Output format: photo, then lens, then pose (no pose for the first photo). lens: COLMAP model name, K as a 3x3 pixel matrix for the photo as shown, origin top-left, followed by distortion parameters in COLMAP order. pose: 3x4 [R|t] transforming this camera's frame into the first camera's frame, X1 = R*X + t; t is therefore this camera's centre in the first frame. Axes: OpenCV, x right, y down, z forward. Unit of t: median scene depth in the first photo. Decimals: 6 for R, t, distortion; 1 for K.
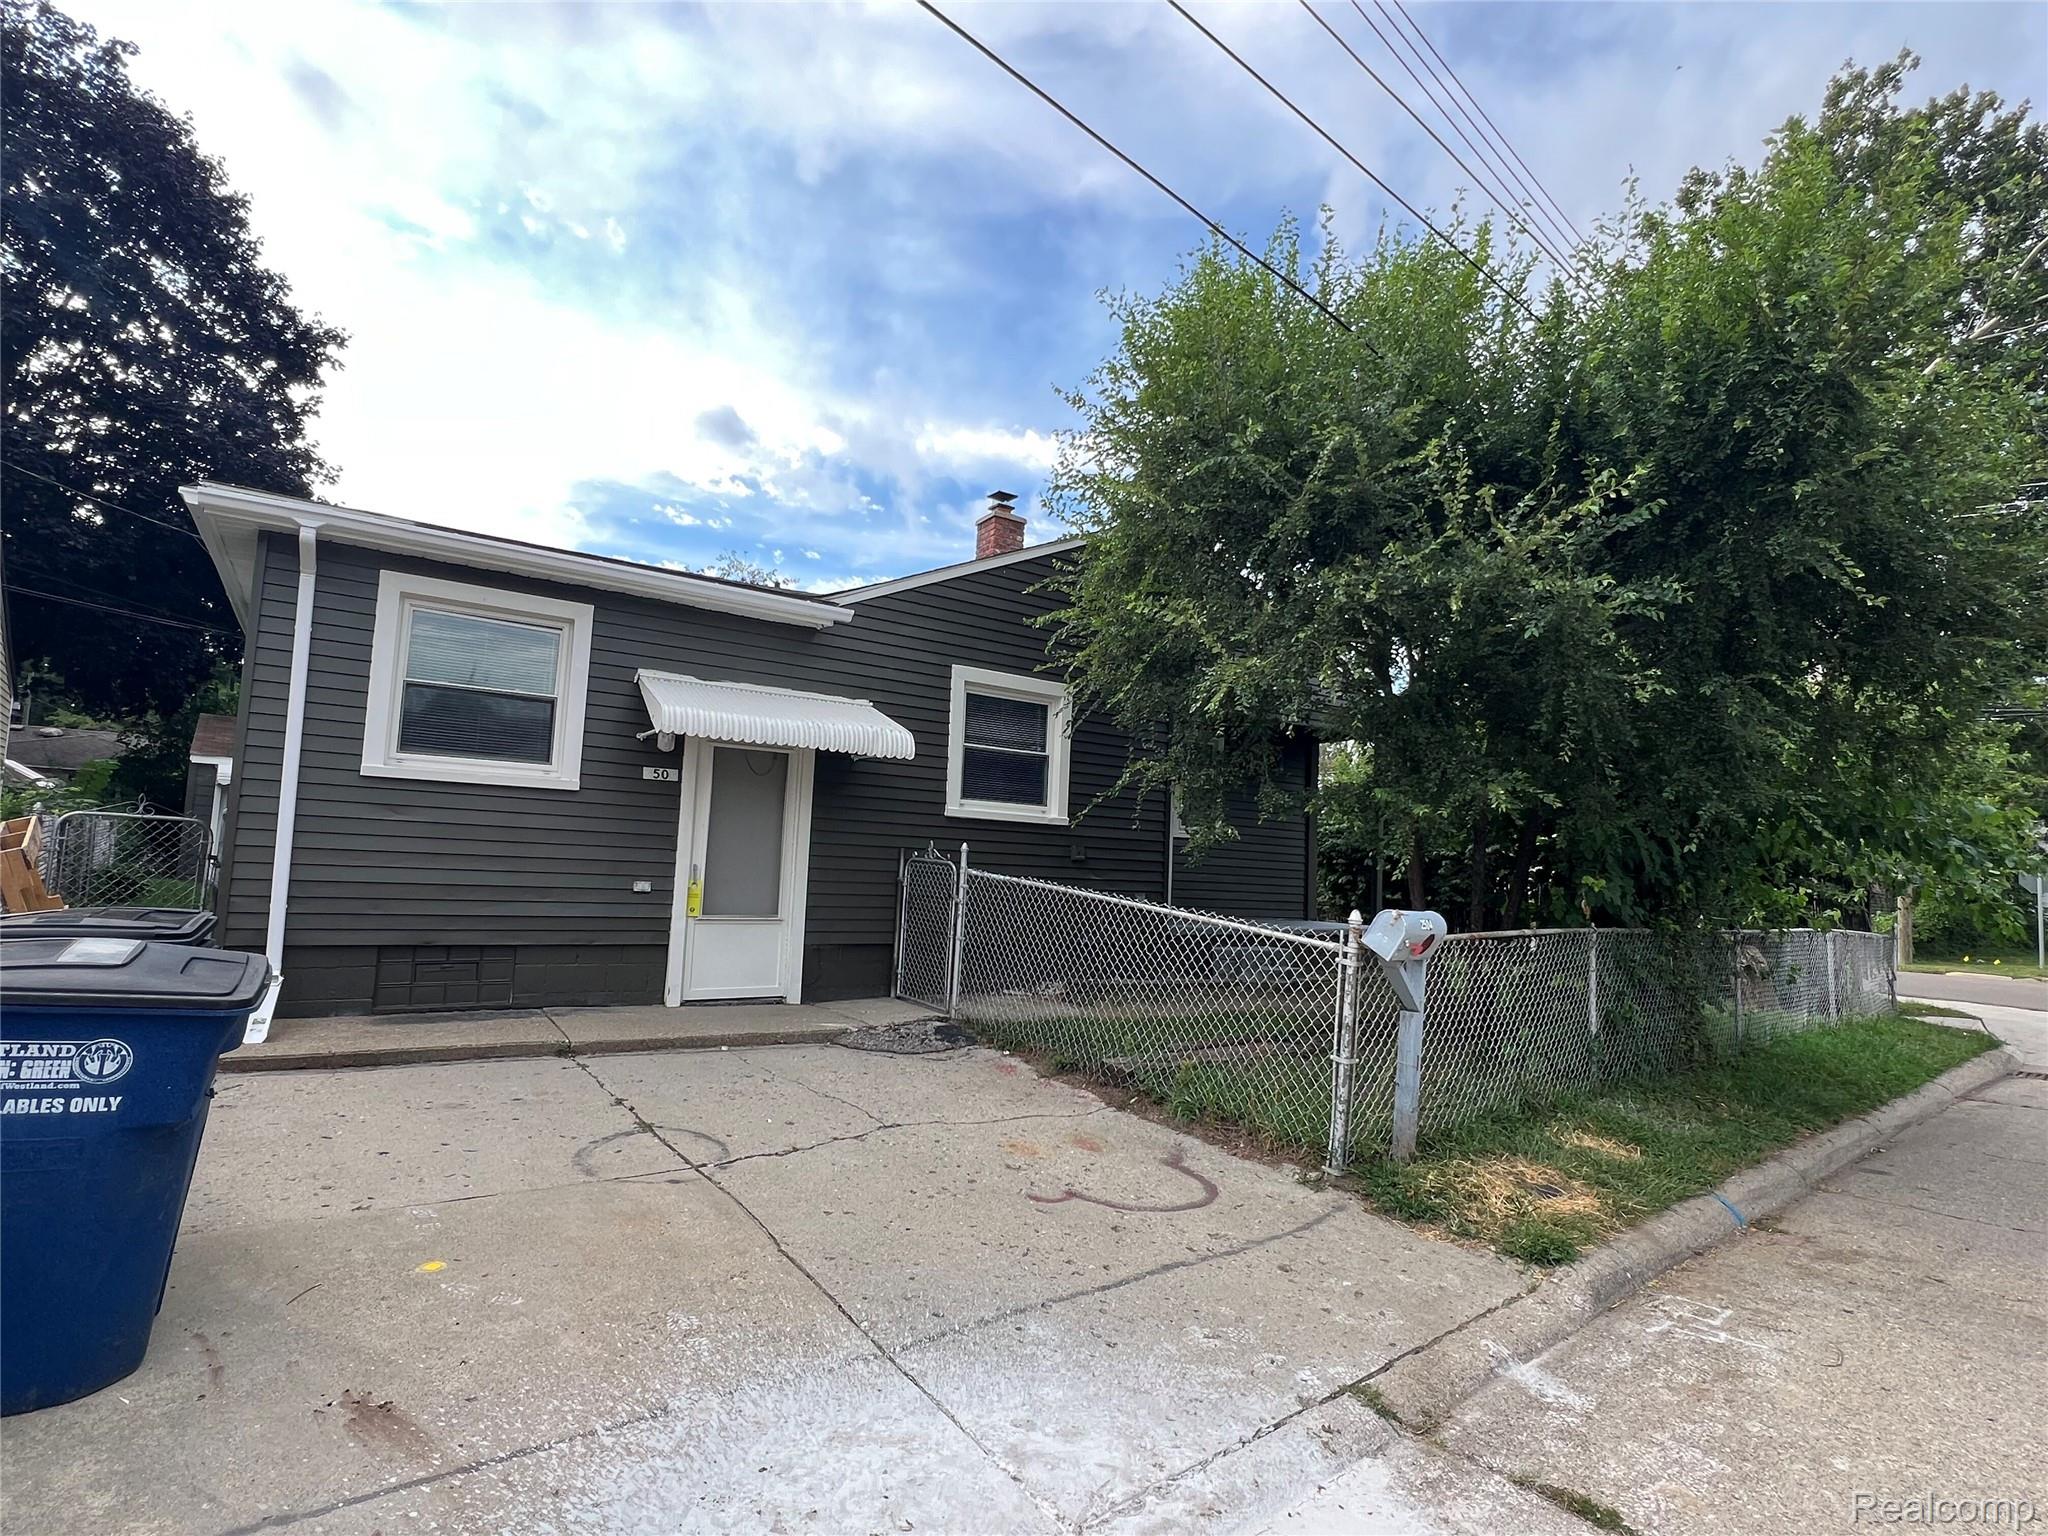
lens RADIAL K [[1015.2, 0, 1022.7], [0, 1015.2, 770.9], [0, 0, 1]] dist [0.000262, 0.000003]
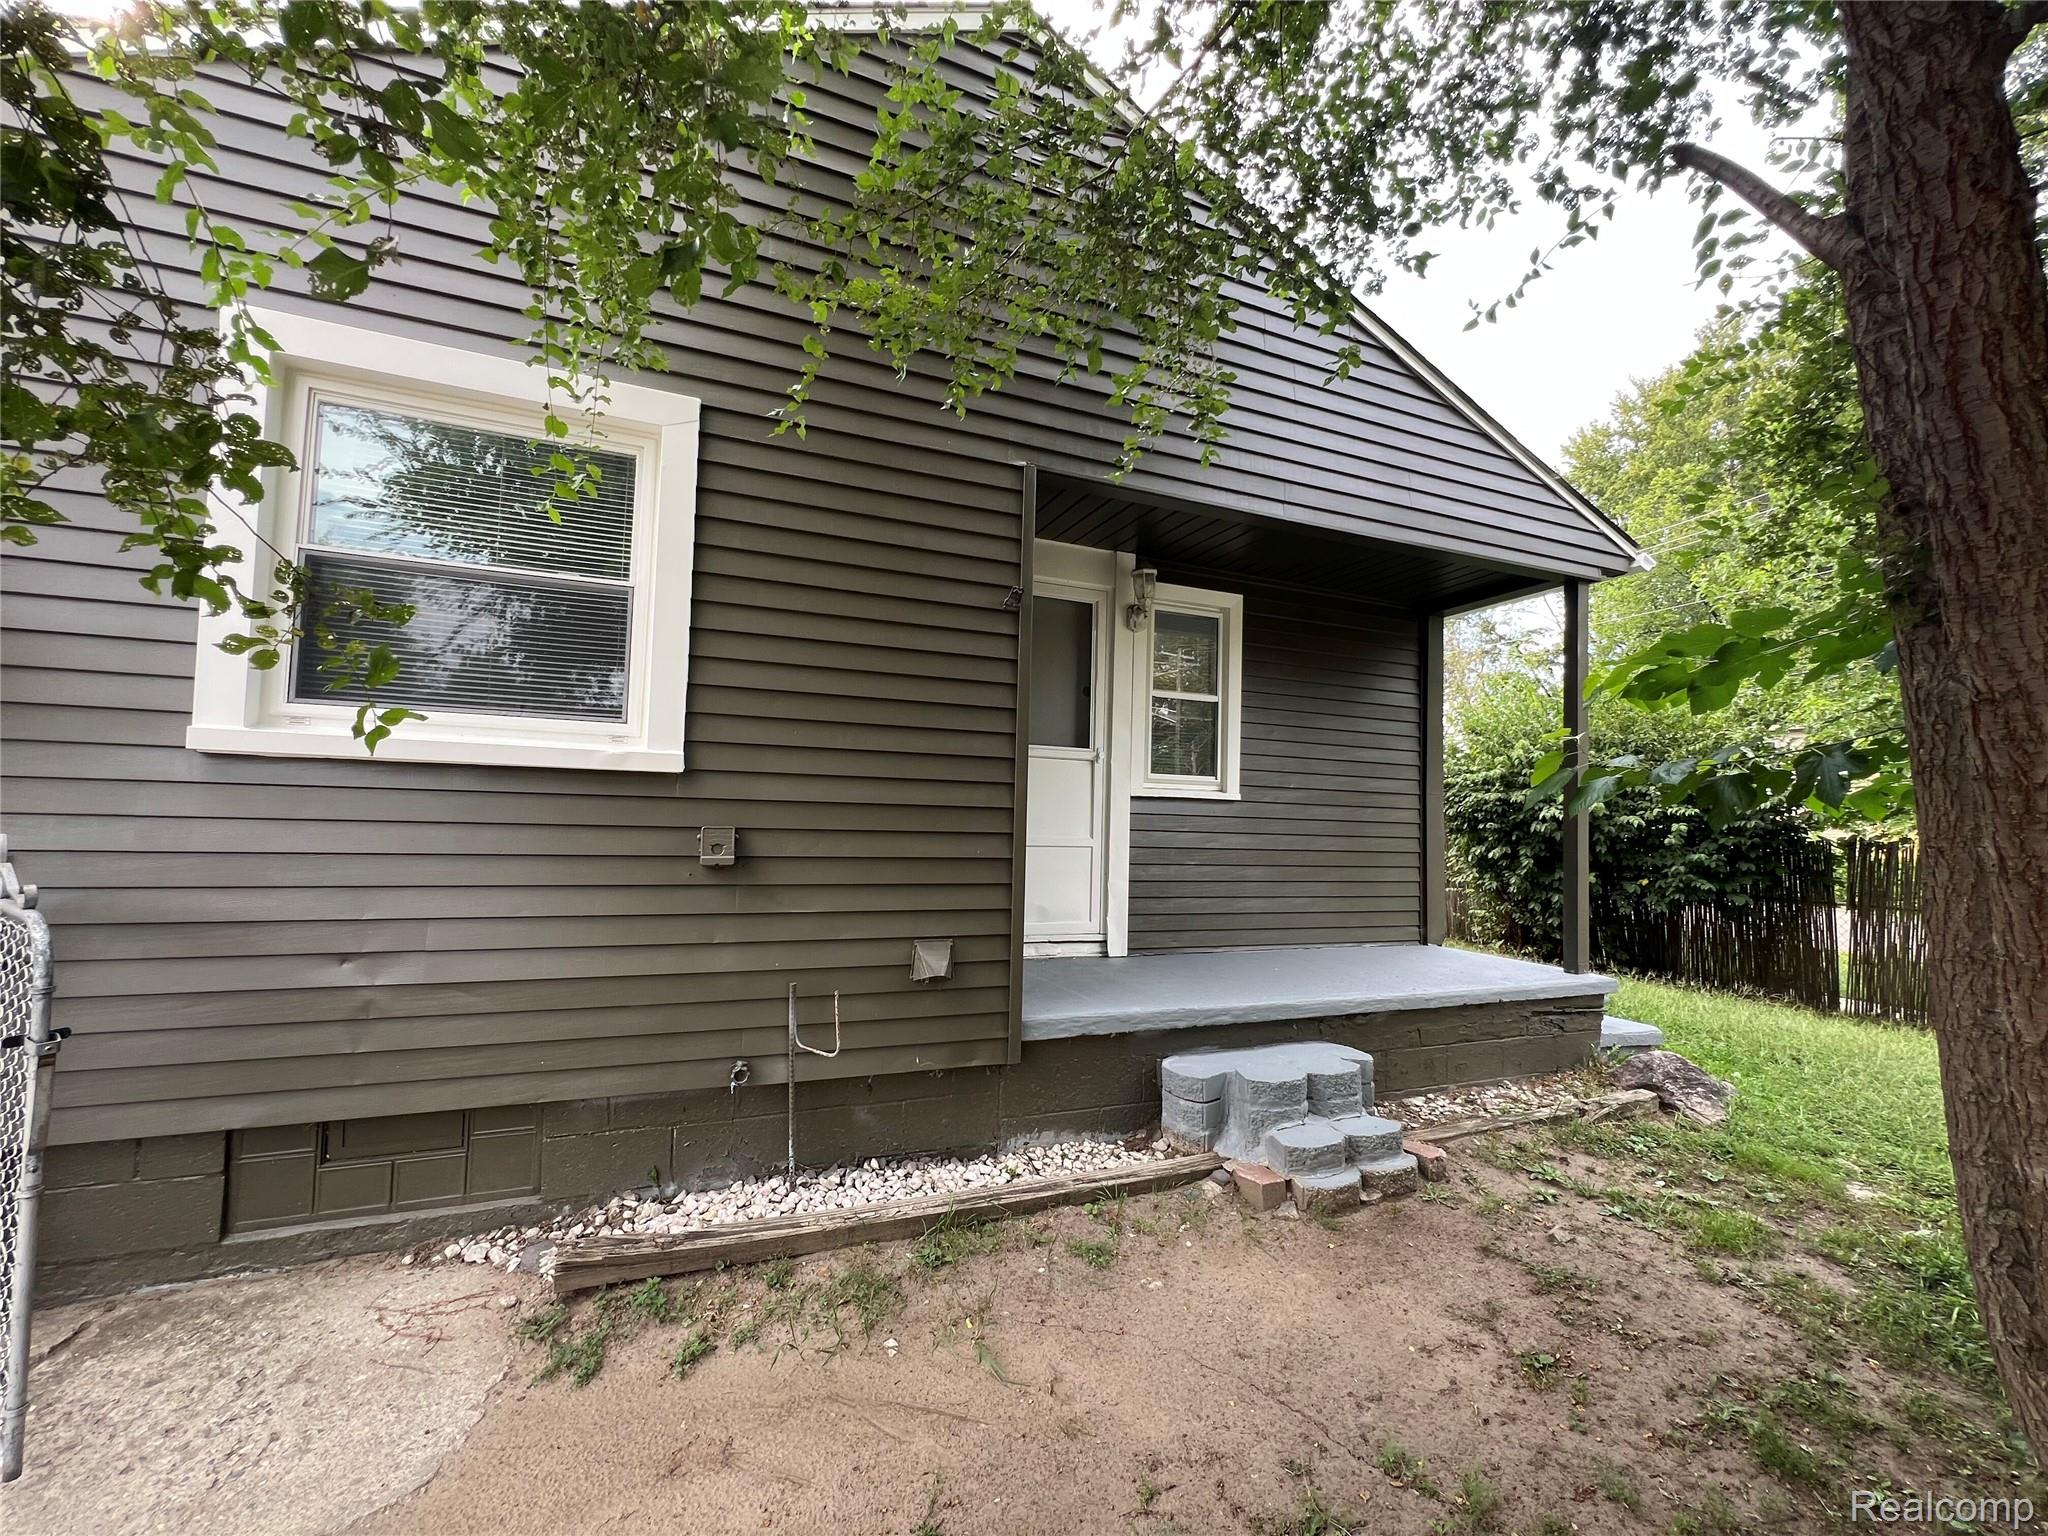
lens RADIAL K [[819.7, 0, 1025.7], [0, 819.7, 768.9], [0, 0, 1]] dist [0.000617, 0.000045]
pose [[0.977206, -0.031225, -0.209983, 0.141913], [0.036945, 0.999044, 0.023370, 0.030587], [0.209052, -0.030595, 0.977426, 0.452734]]
